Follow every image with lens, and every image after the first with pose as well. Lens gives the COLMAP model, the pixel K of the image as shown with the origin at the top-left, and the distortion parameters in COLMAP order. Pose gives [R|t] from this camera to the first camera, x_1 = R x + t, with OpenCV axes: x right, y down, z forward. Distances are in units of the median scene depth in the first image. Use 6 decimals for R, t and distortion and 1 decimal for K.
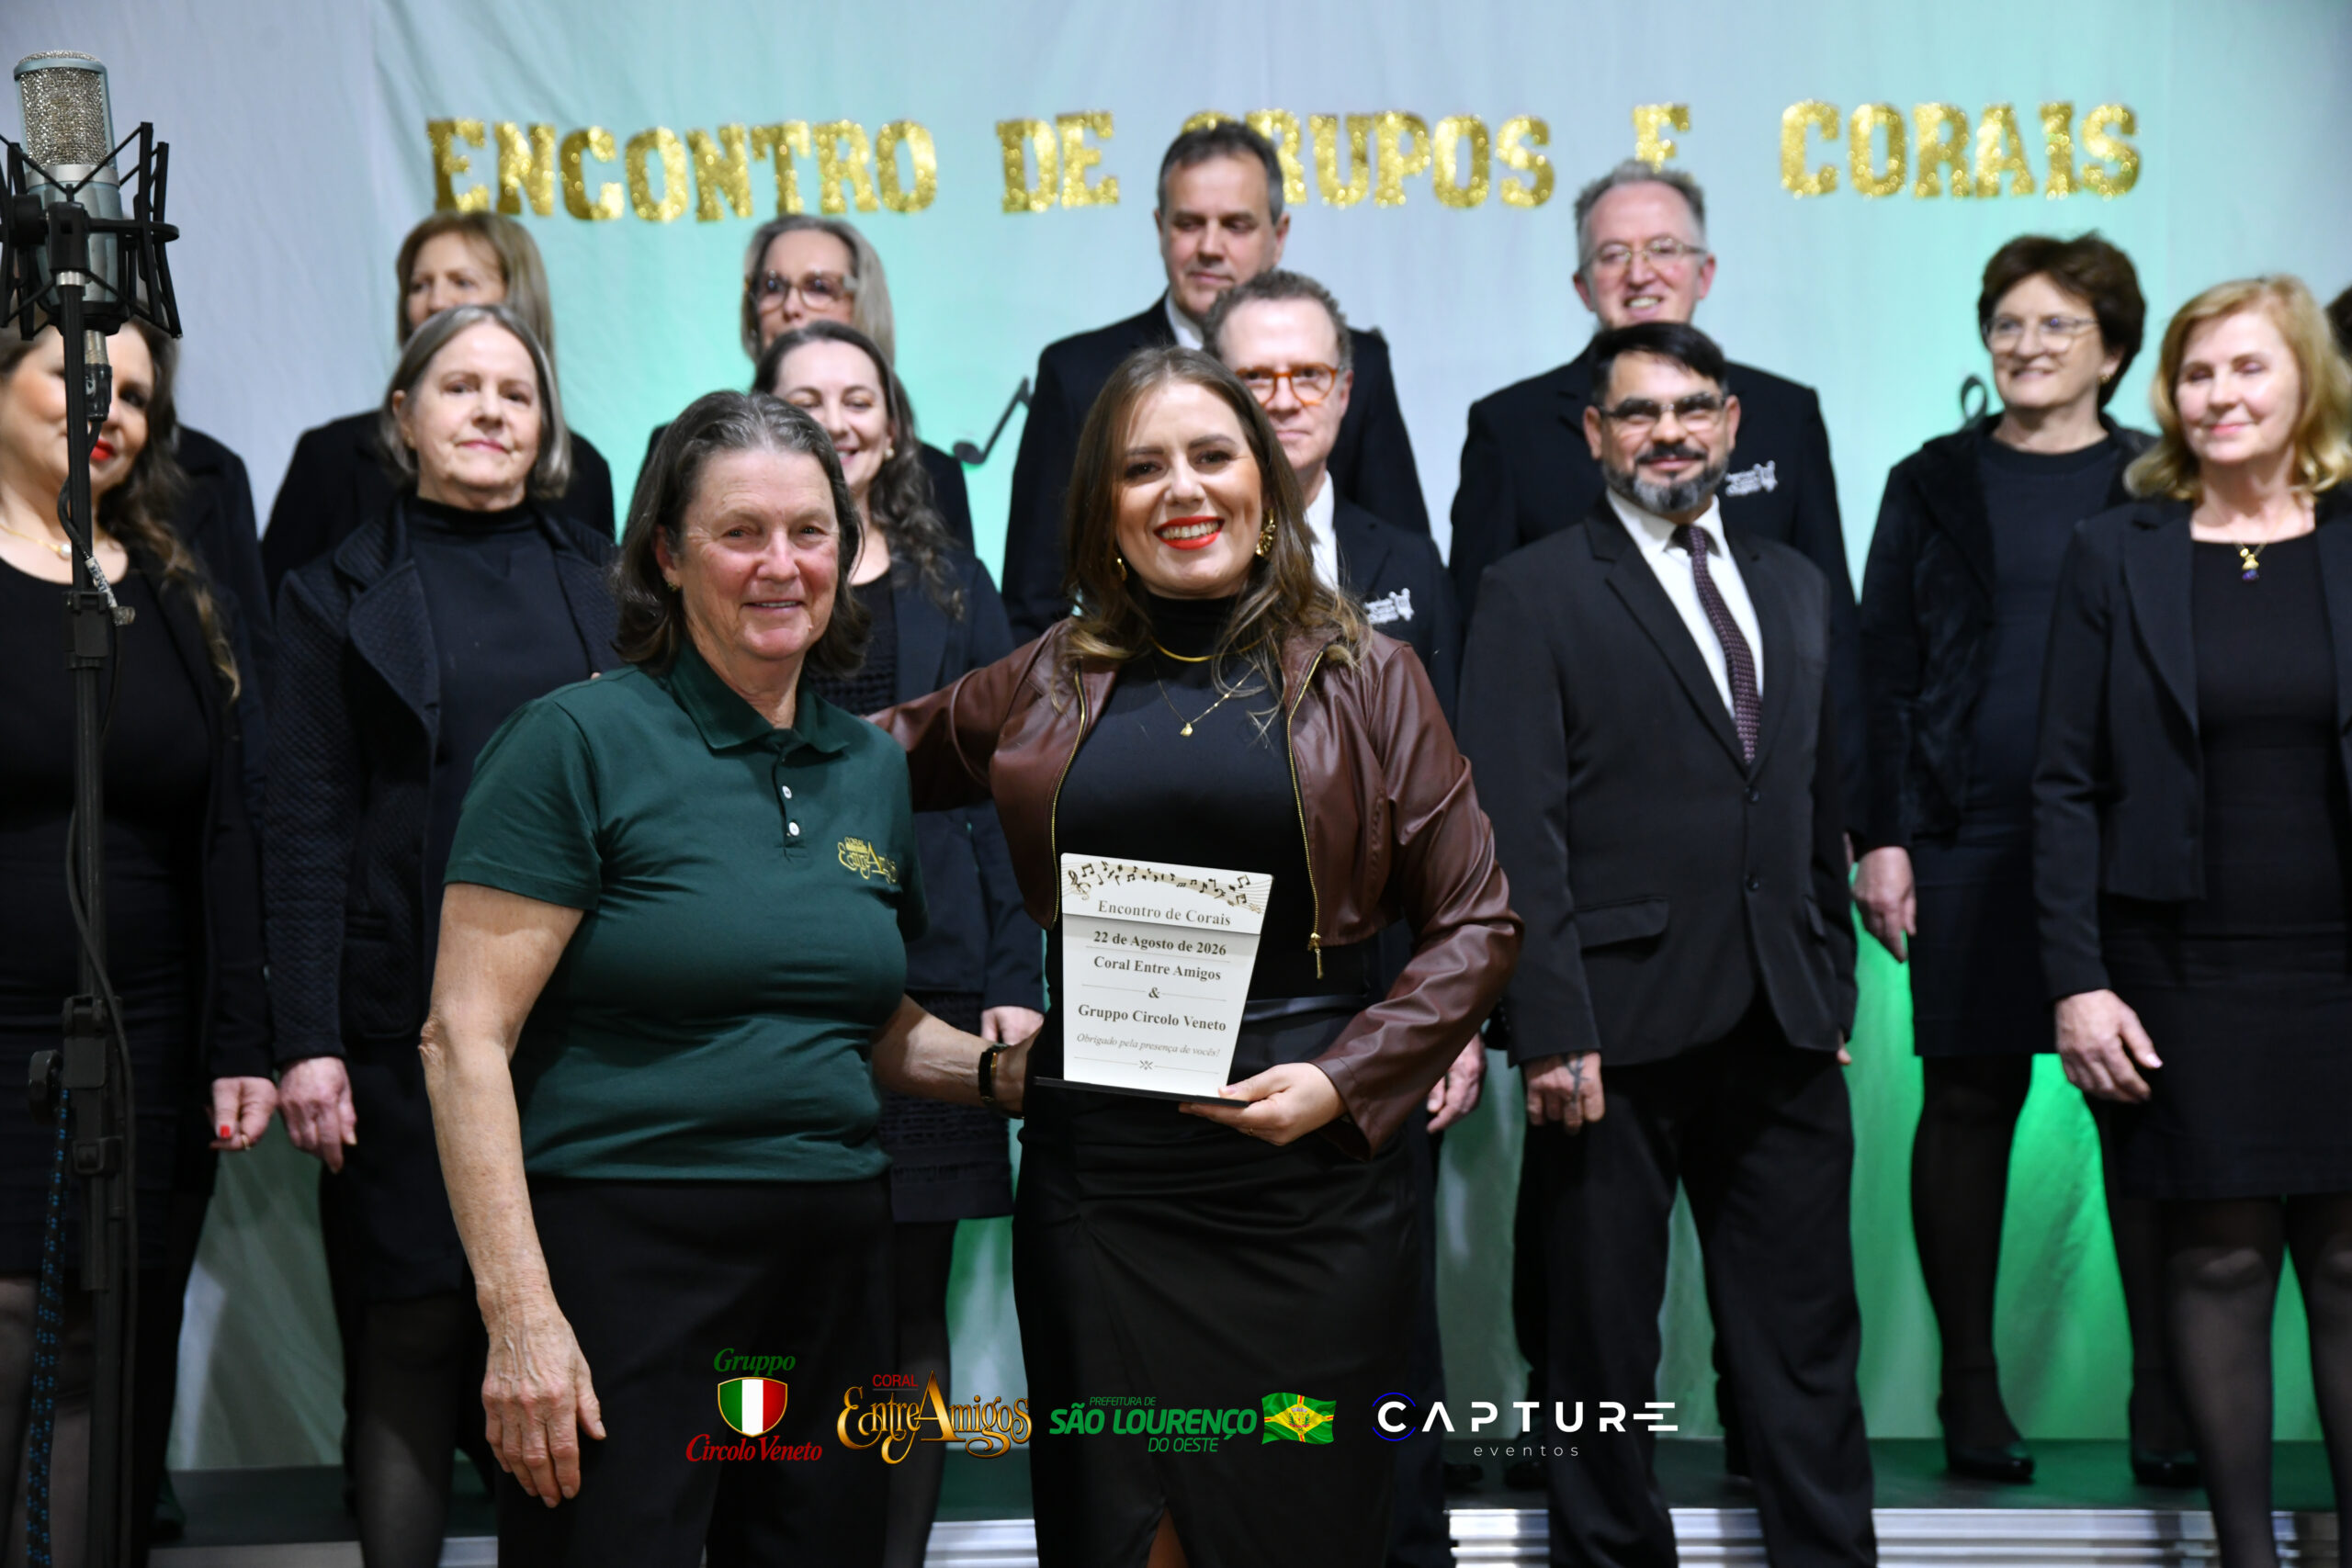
lens RADIAL K [[4872.7, 0, 1202.5], [0, 4872.7, 783.9], [0, 0, 1]] dist [0.494492, 0.000000]
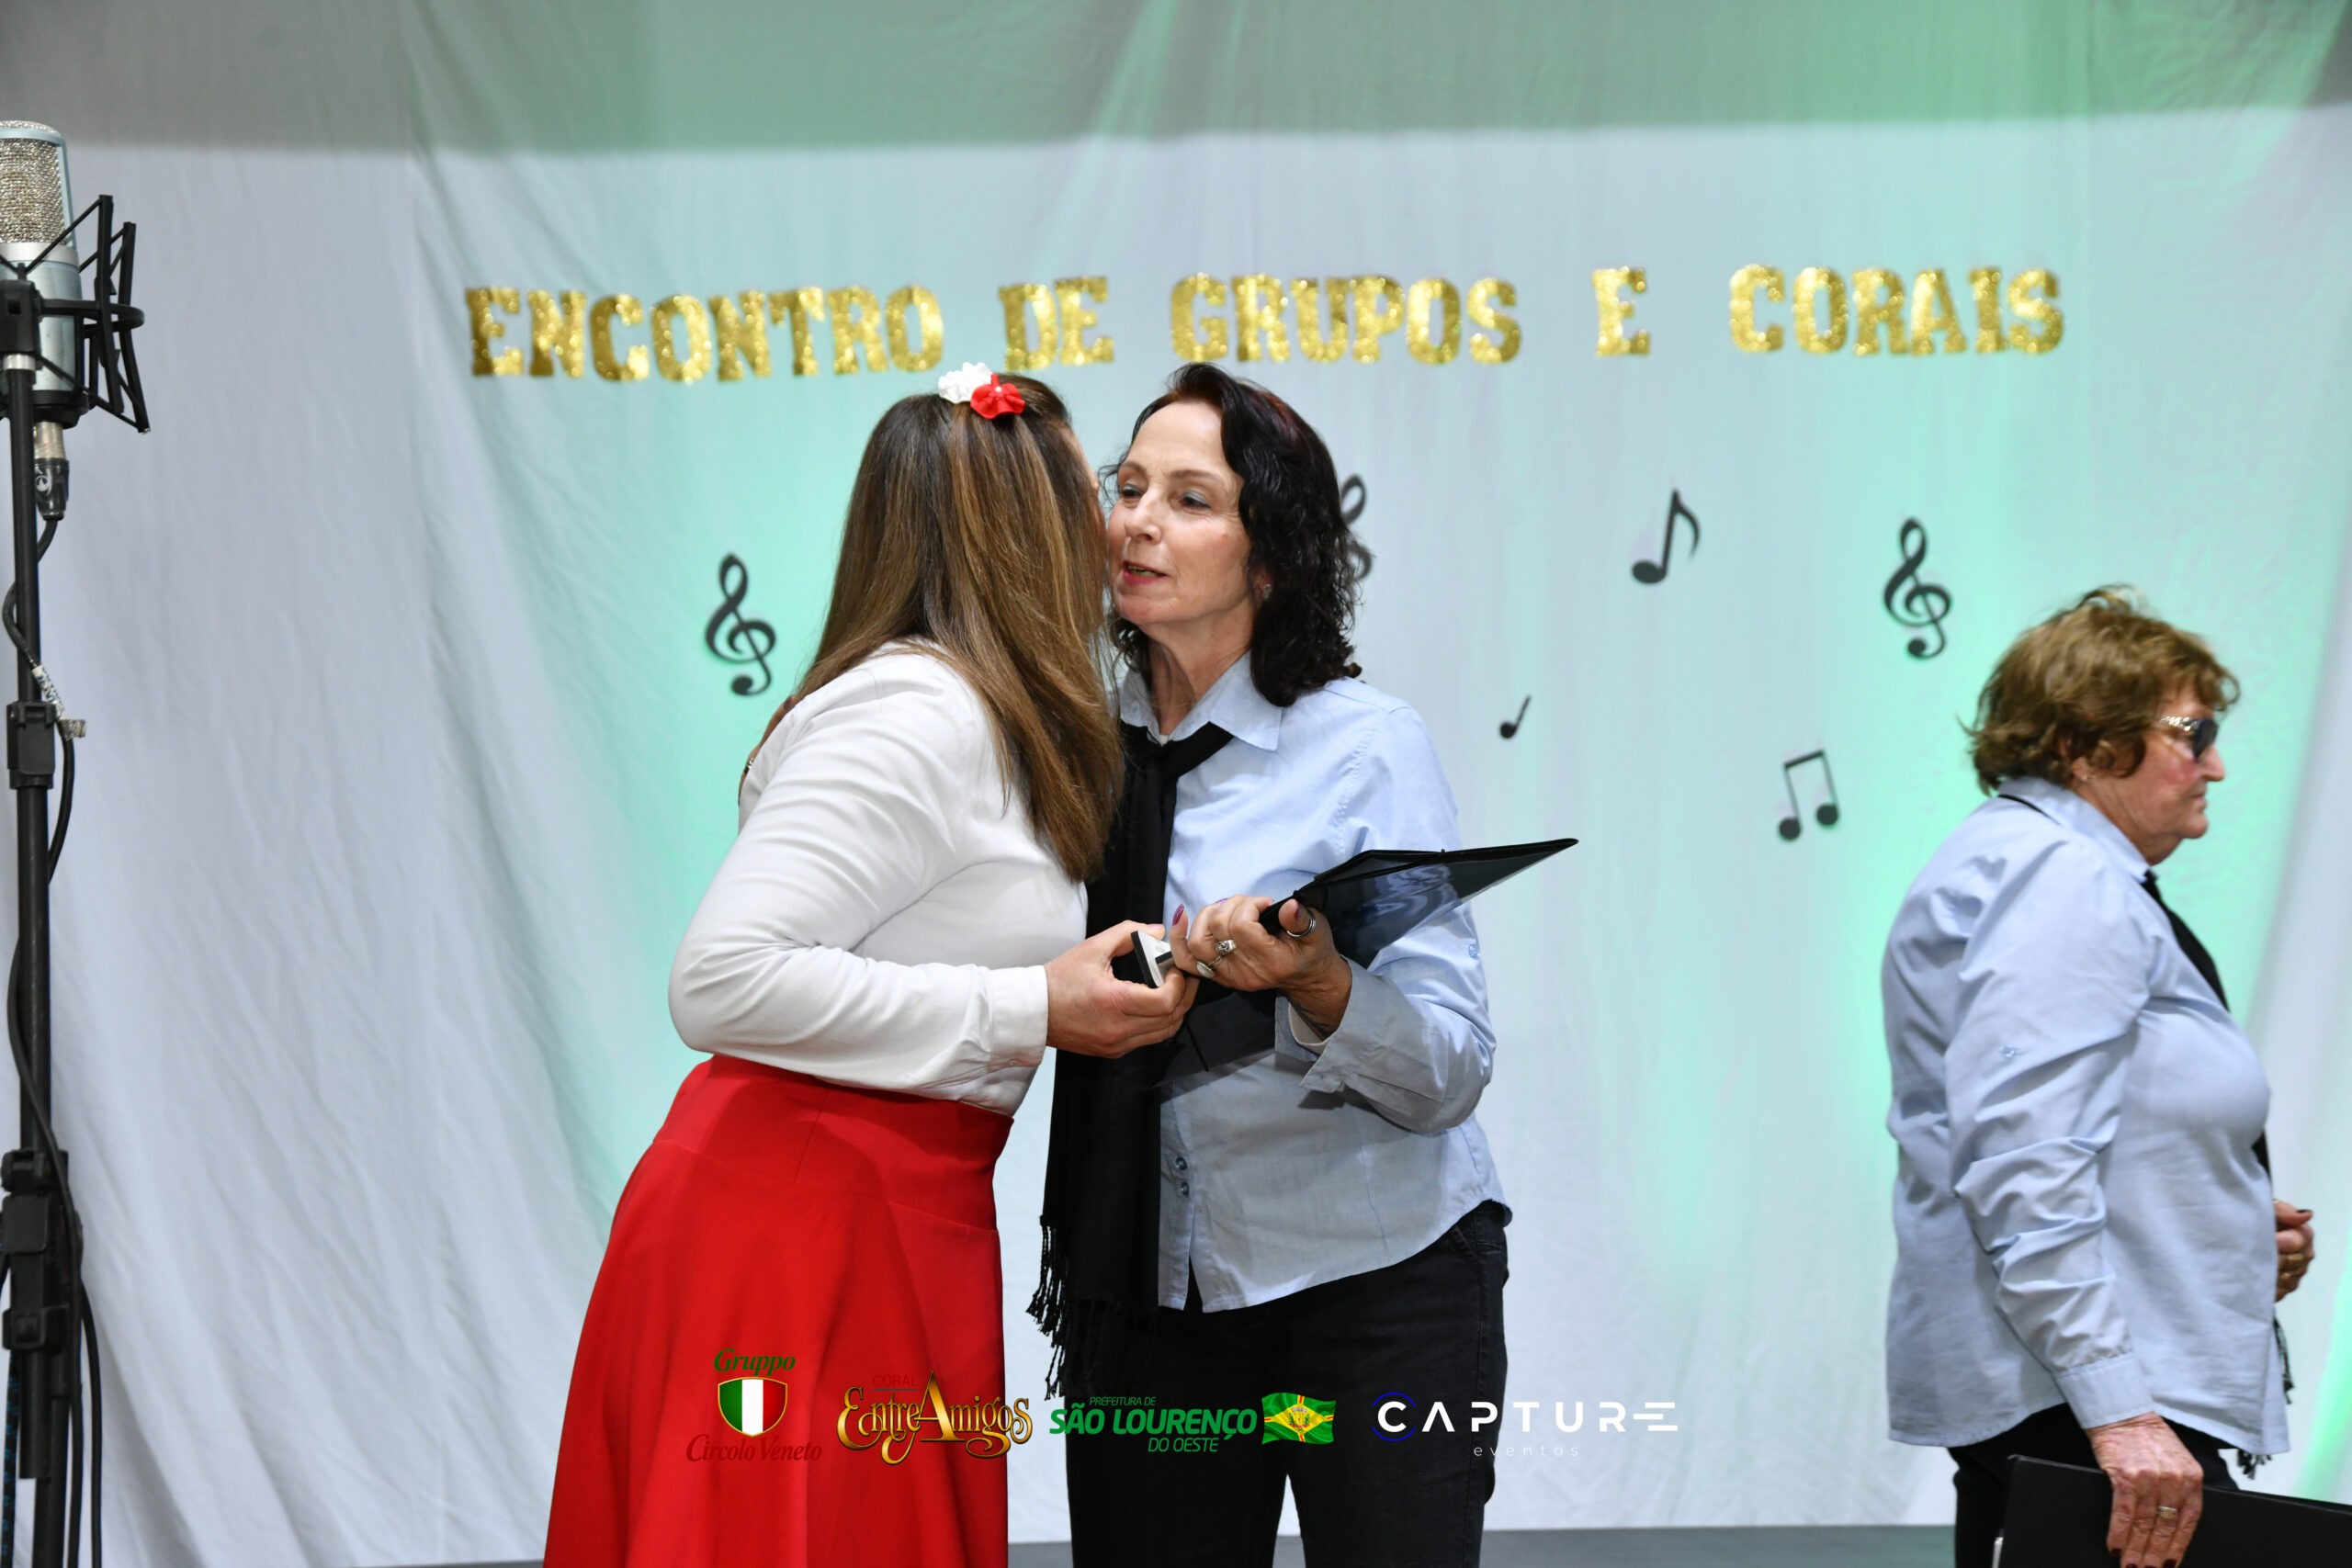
lens RADIAL K [[3867.8, 0, 1195.3], [0, 3867.8, 789.0], [0, 0, 1]] dist [0.300418, 0.000000]
pose [[0.999852, -0.007082, 0.015708, -0.013346], [0.007557, 0.999511, -0.030356, 0.000420], [-0.015485, 0.030470, 0.999416, 0.159176]]
